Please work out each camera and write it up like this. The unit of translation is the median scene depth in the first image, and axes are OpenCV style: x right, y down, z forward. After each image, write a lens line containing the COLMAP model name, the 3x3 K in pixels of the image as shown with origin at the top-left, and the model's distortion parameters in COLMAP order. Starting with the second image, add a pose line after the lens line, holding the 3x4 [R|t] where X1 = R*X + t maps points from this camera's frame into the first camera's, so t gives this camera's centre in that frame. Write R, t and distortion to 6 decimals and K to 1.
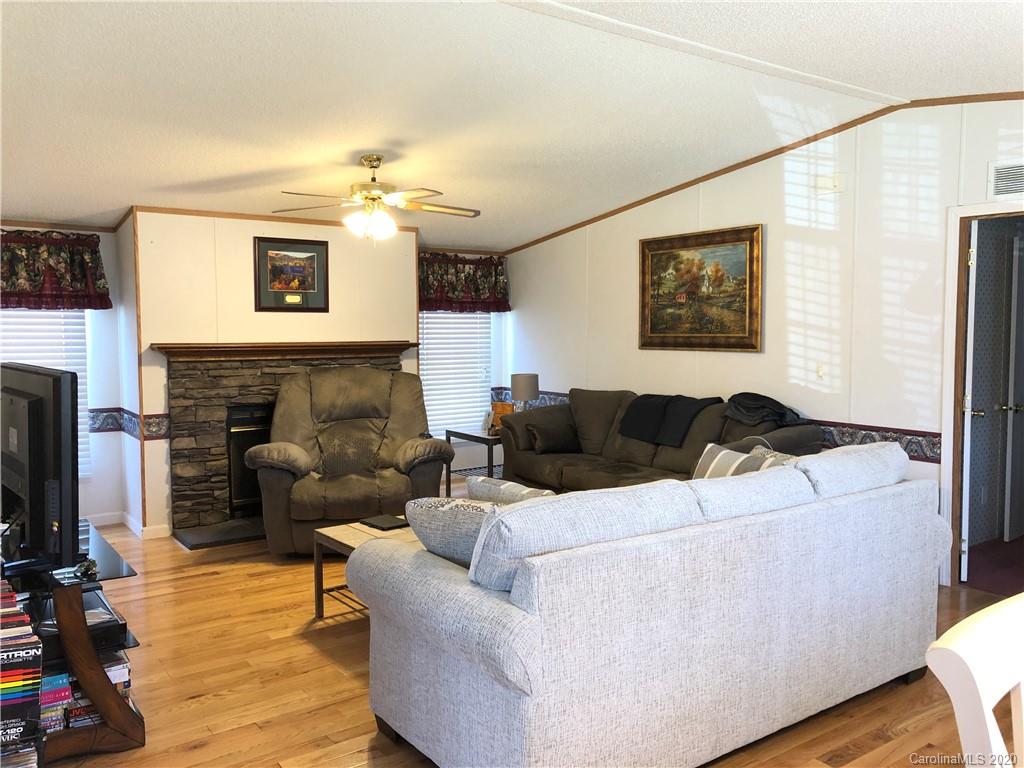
lens RADIAL K [[842.6, 0, 512.0], [0, 842.6, 384.0], [0, 0, 1]] dist [0.037329, -0.067855]
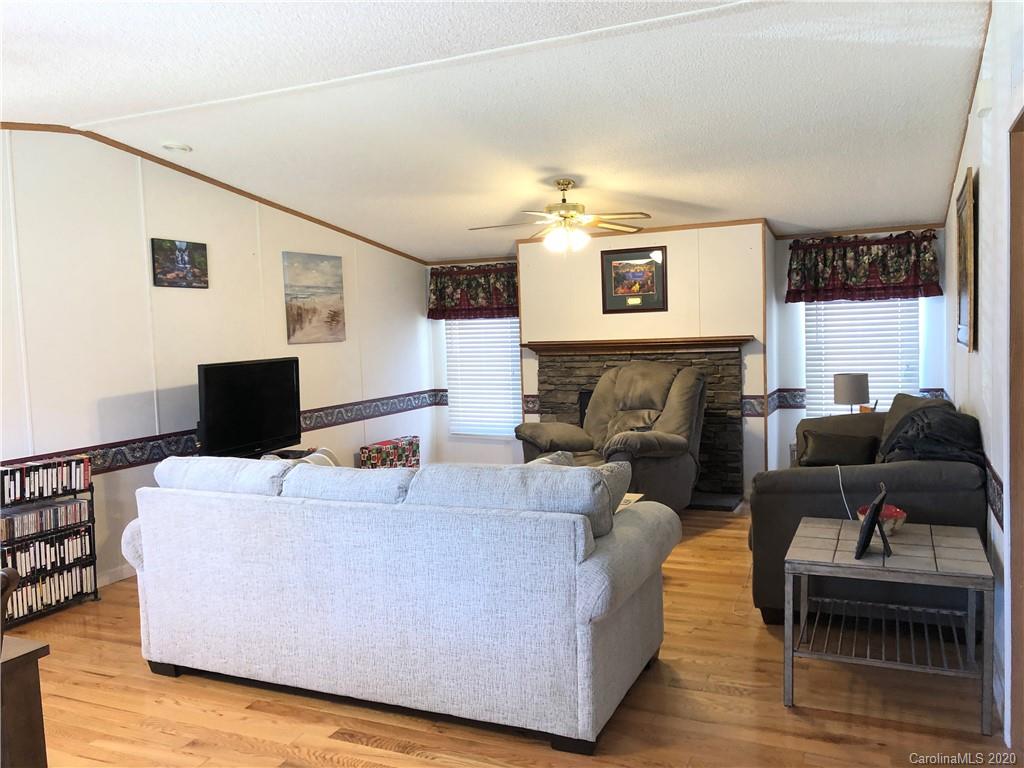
lens RADIAL K [[842.6, 0, 512.0], [0, 842.6, 384.0], [0, 0, 1]] dist [0.037329, -0.067855]
pose [[0.480260, 0.041251, -0.876155, 0.665027], [-0.023808, 0.999139, 0.033992, -0.023606], [0.876803, 0.004534, 0.480829, 0.309302]]
